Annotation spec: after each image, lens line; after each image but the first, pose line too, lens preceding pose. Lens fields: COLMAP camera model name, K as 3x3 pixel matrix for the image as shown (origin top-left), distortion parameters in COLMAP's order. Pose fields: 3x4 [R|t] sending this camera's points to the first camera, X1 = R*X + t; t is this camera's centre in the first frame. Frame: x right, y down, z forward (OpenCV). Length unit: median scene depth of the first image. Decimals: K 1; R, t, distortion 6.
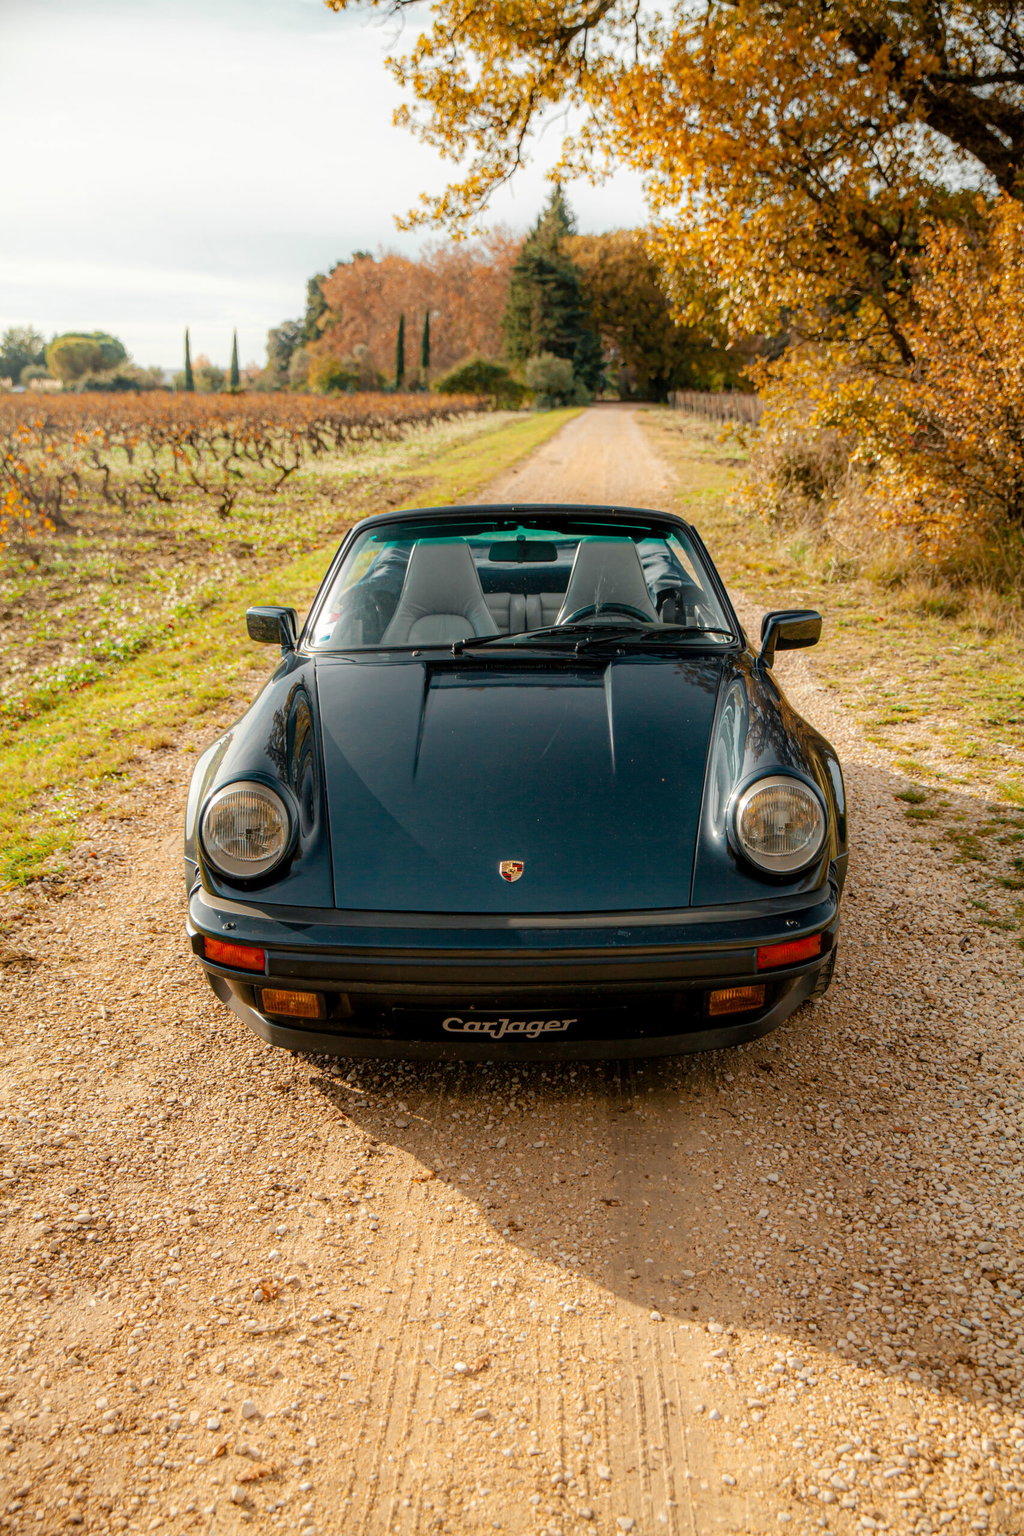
lens RADIAL K [[1658.2, 0, 511.1], [0, 1658.2, 767.0], [0, 0, 1]] dist [0.049364, 0.000000]
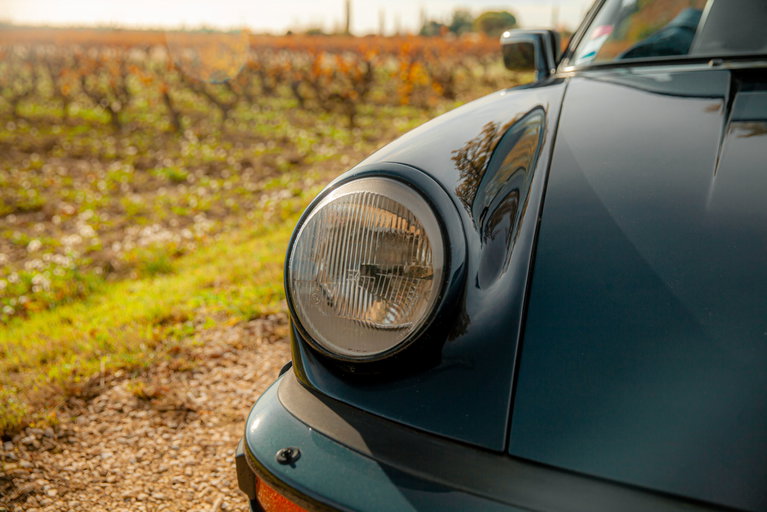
lens RADIAL K [[963.9, 0, 381.7], [0, 963.9, 256.0], [0, 0, 1]] dist [0.016788, 0.000000]
pose [[0.933775, 0.103184, -0.342661, -0.037301], [-0.108623, 0.994077, 0.003337, 0.024341], [0.340976, 0.034105, 0.939453, 0.527673]]
